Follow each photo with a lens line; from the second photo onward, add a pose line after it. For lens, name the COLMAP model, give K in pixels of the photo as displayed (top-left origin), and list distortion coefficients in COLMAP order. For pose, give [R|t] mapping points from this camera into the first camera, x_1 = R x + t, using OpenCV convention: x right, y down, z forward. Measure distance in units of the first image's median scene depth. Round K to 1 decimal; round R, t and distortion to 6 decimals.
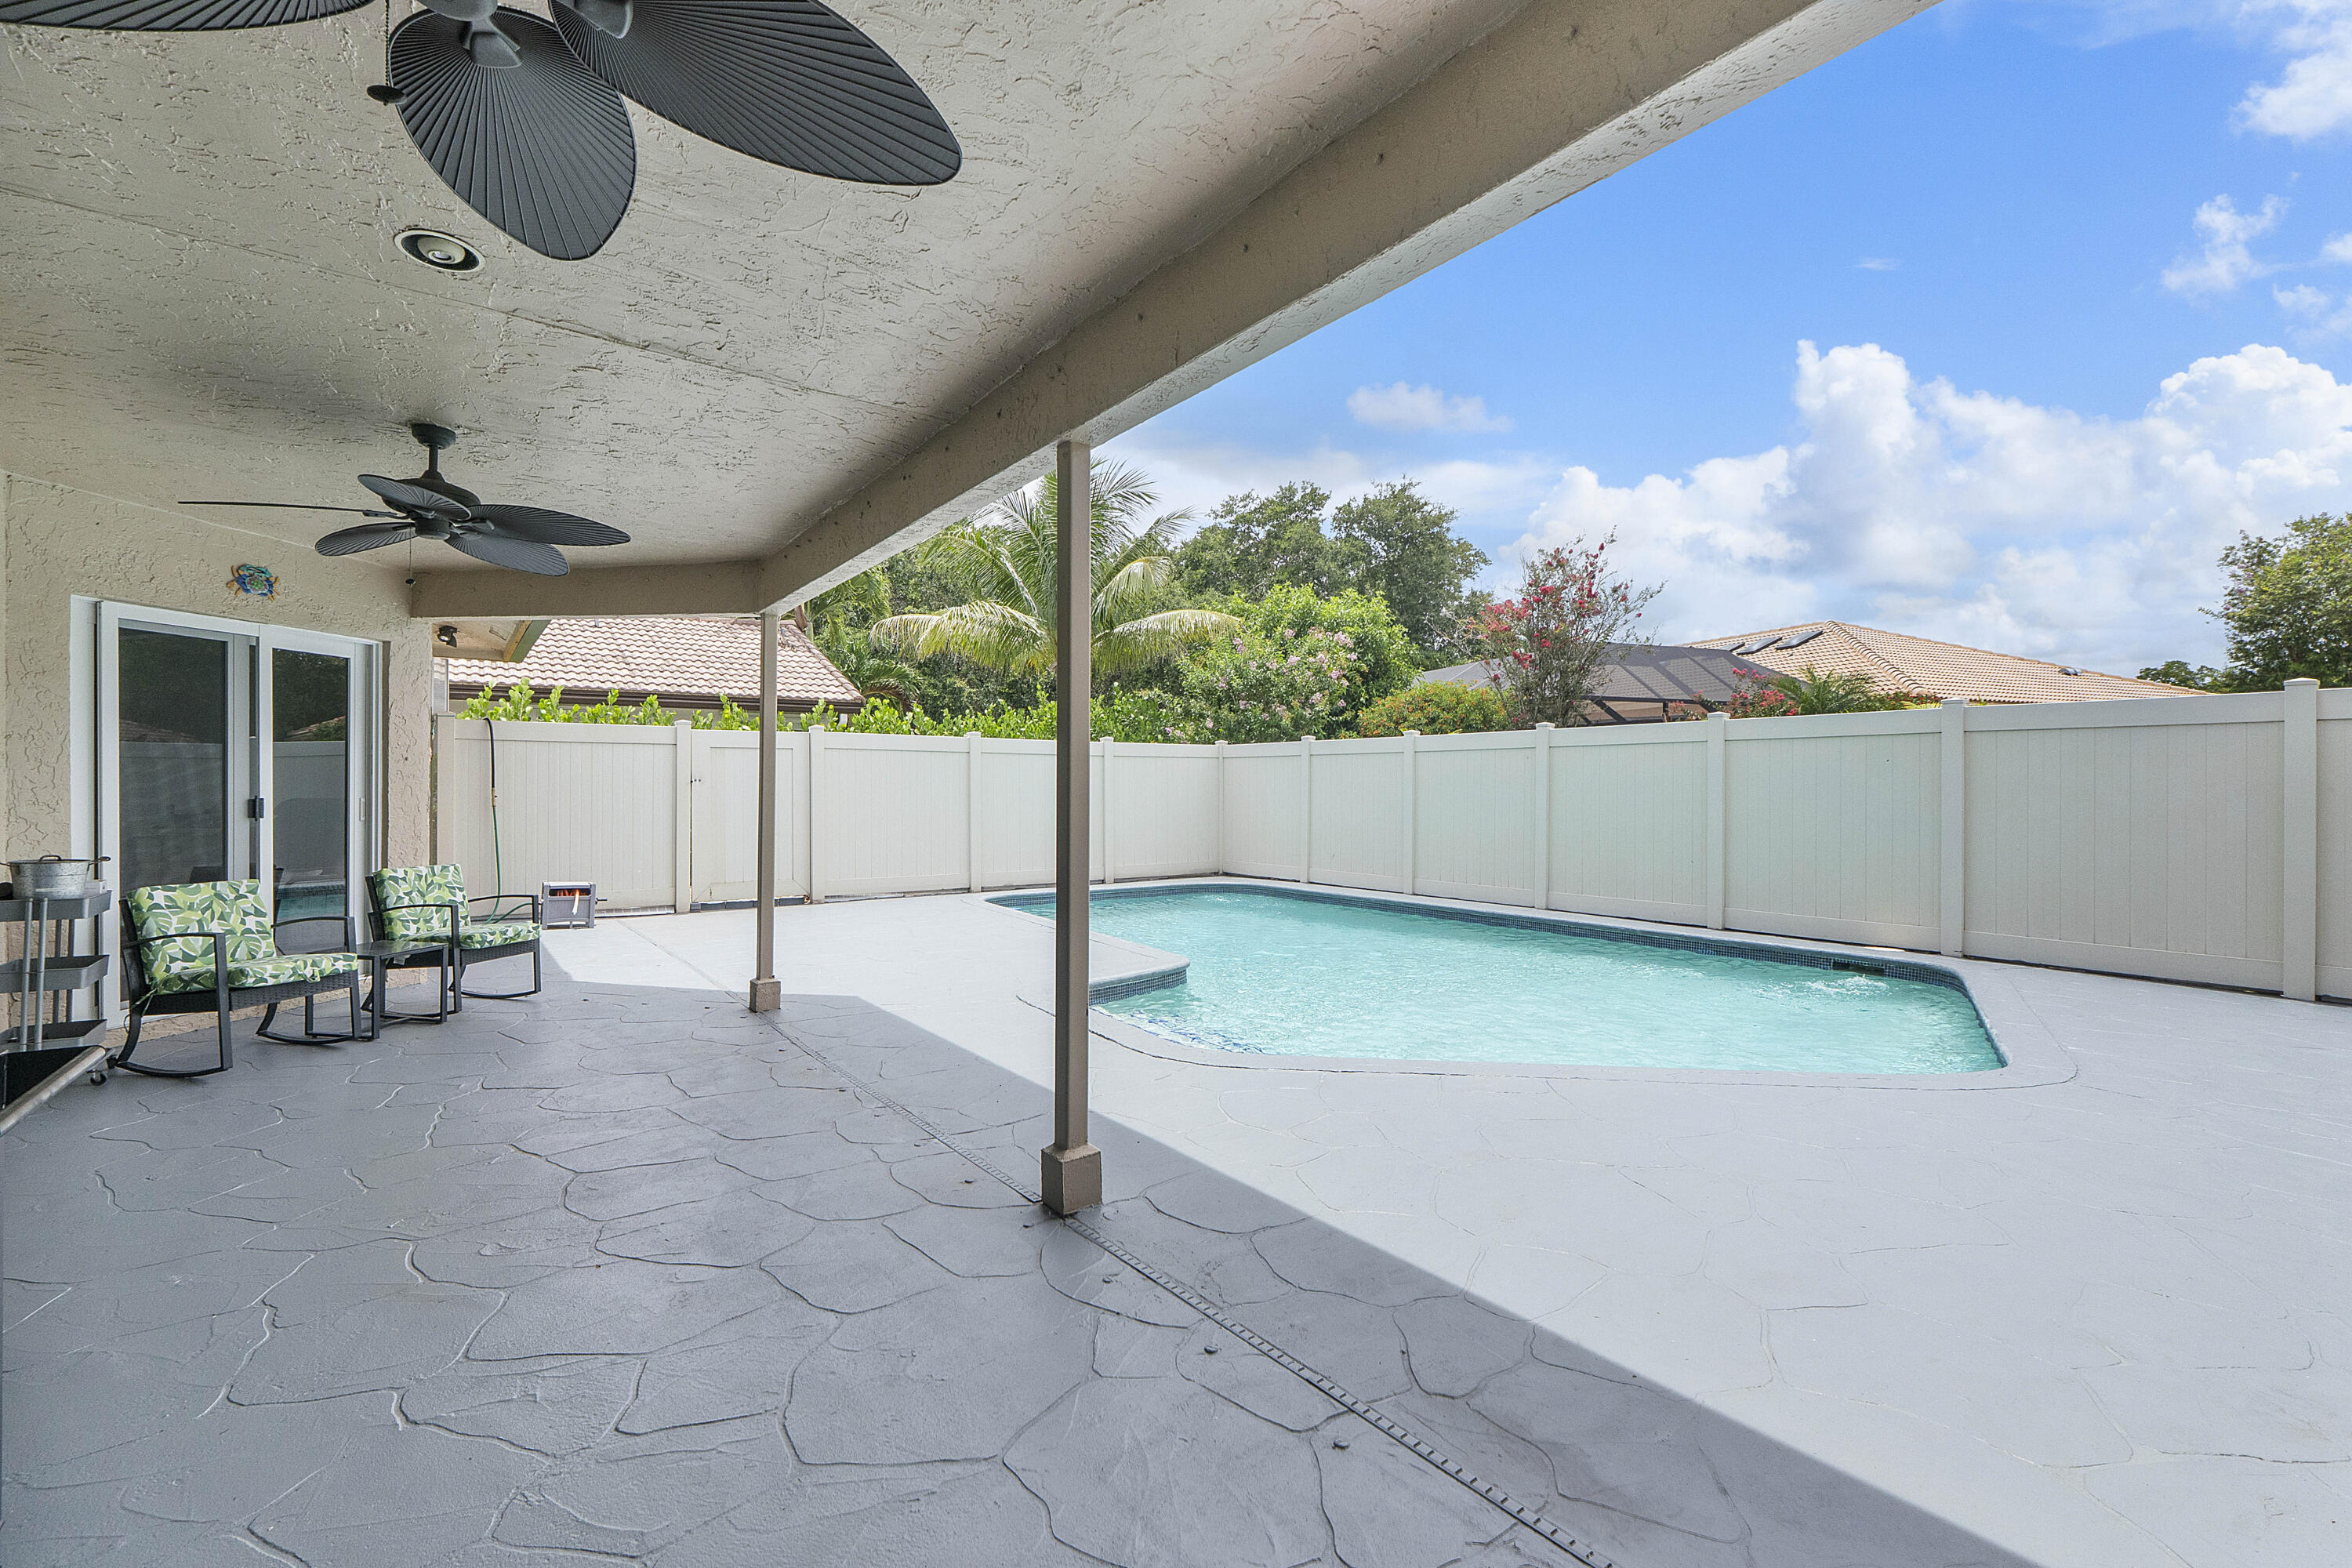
lens RADIAL K [[1006.5, 0, 1188.5], [0, 1006.5, 788.2], [0, 0, 1]] dist [-0.008301, 0.000345]
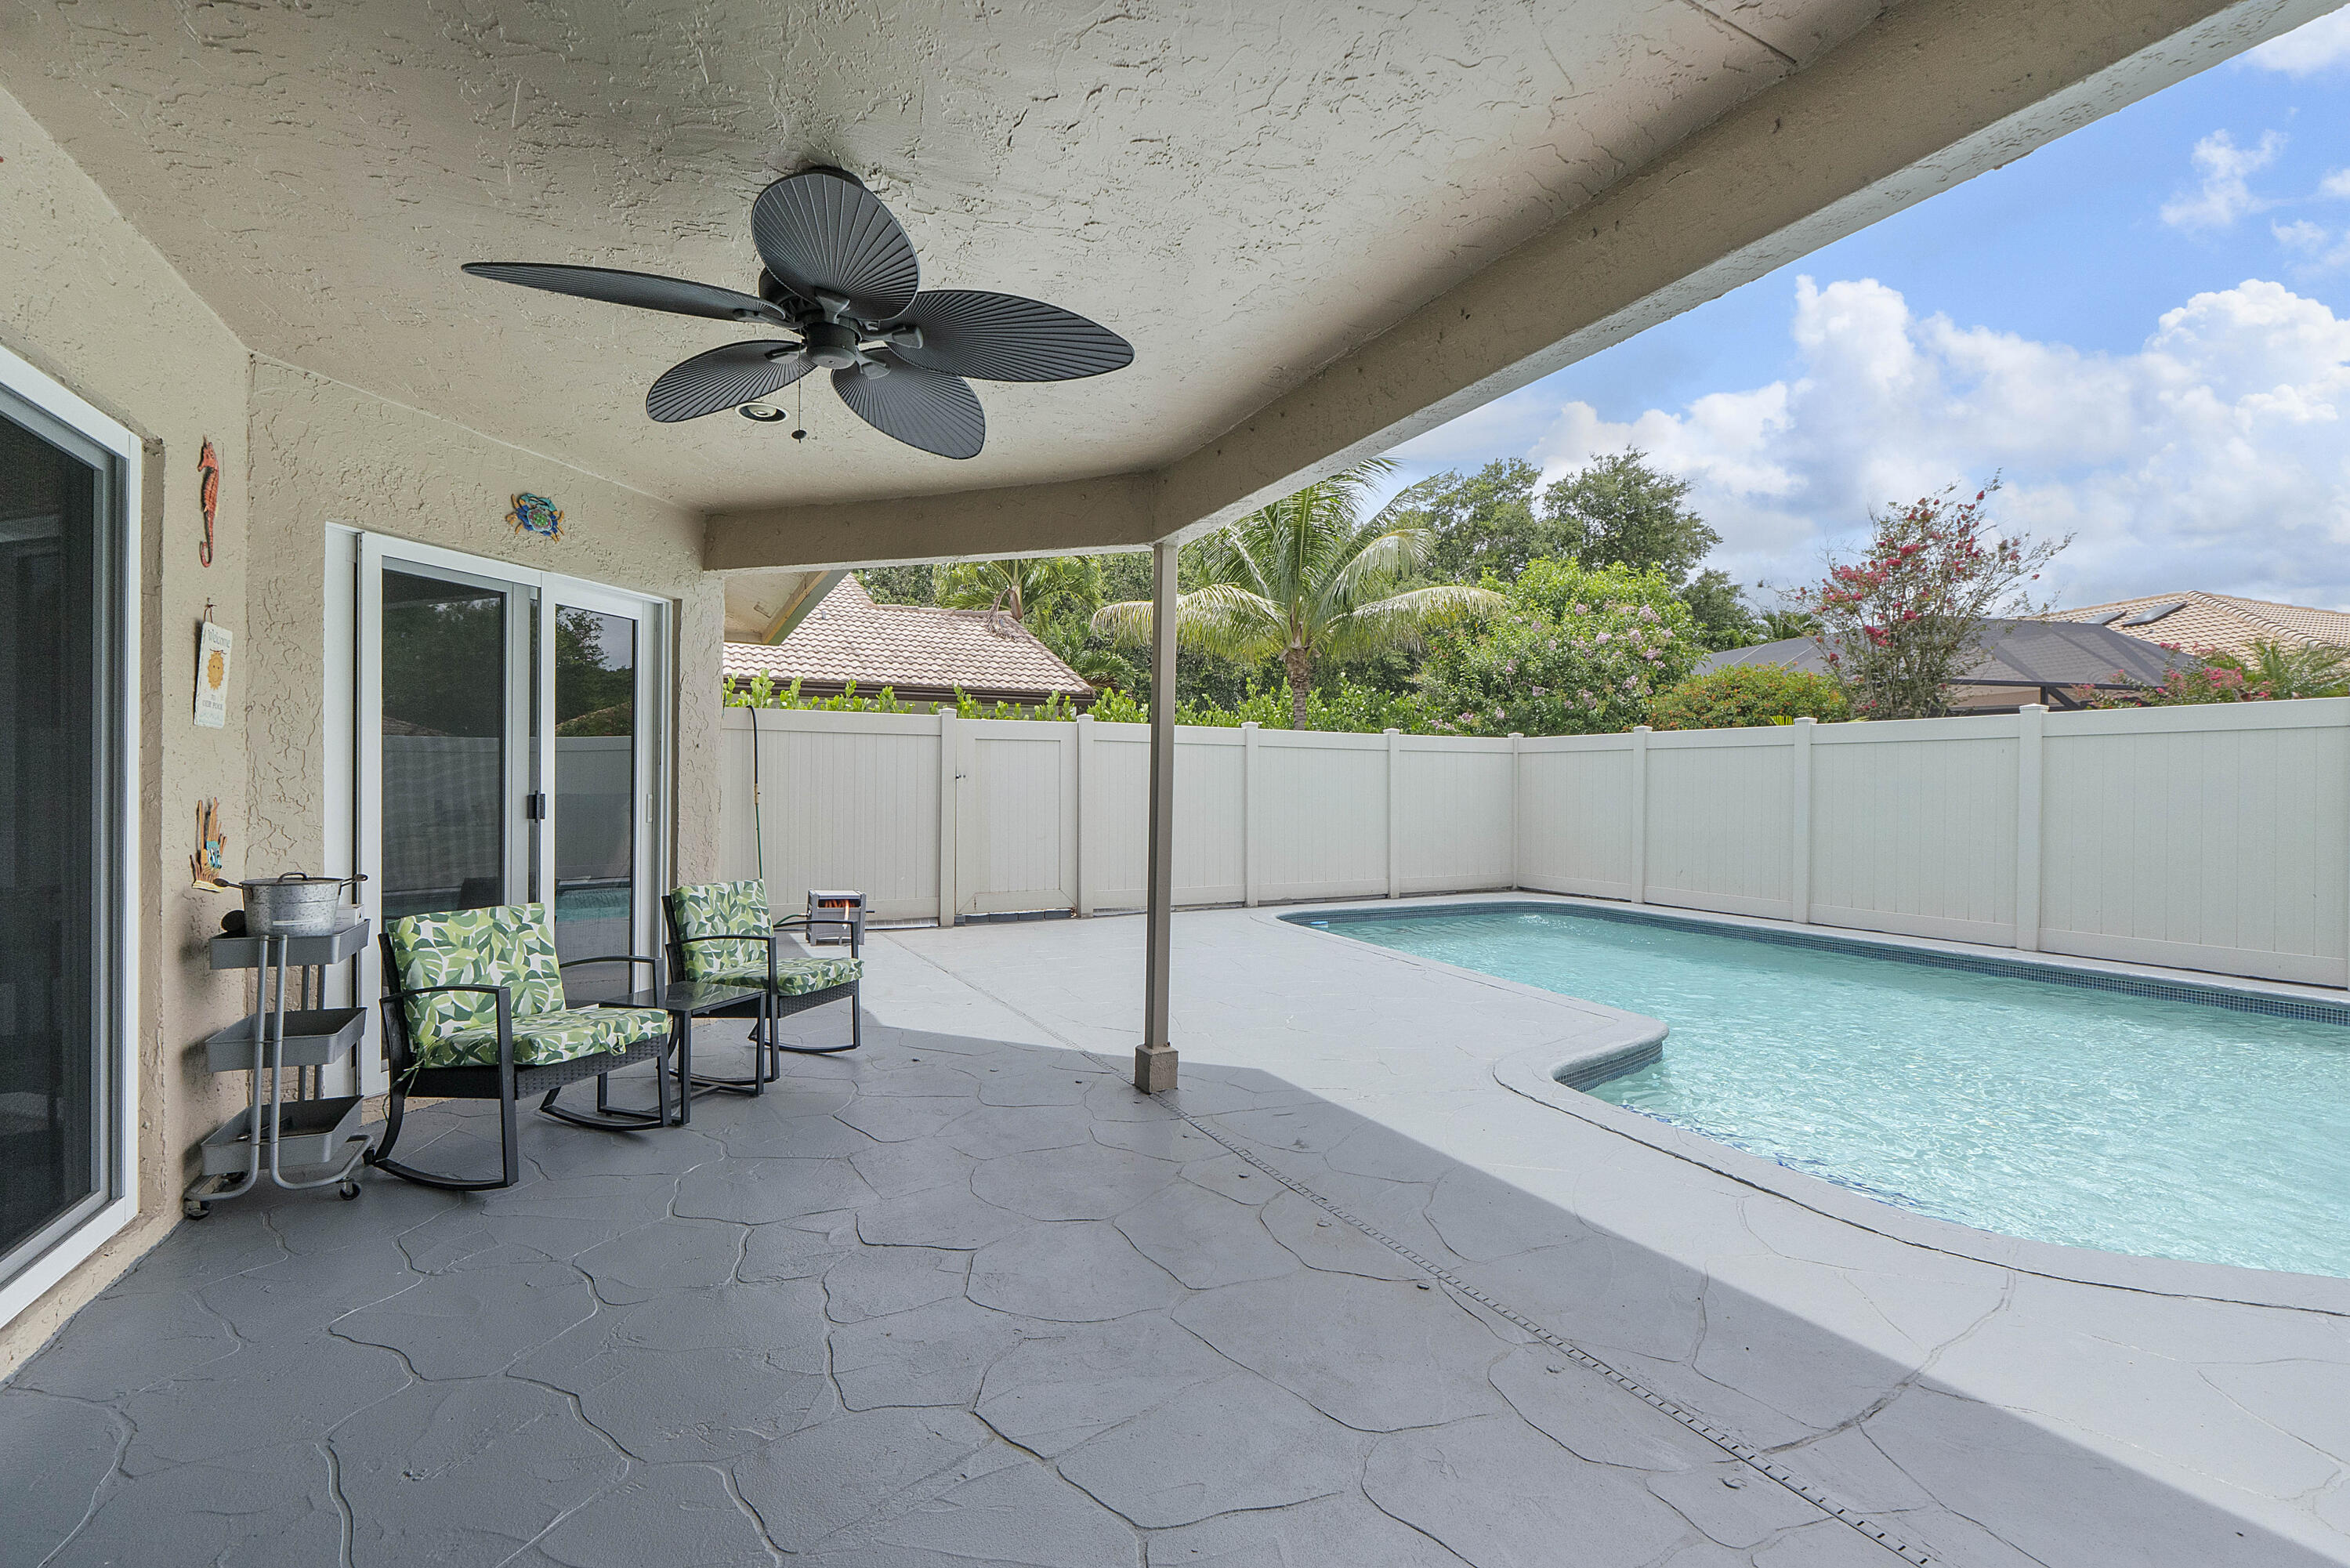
lens RADIAL K [[1007.1, 0, 1182.3], [0, 1007.1, 787.6], [0, 0, 1]] dist [-0.006989, -0.000477]
pose [[0.987837, 0.005100, -0.155407, -0.274048], [-0.005223, 0.999986, -0.000386, 0.002382], [0.155403, 0.001193, 0.987850, 0.265784]]
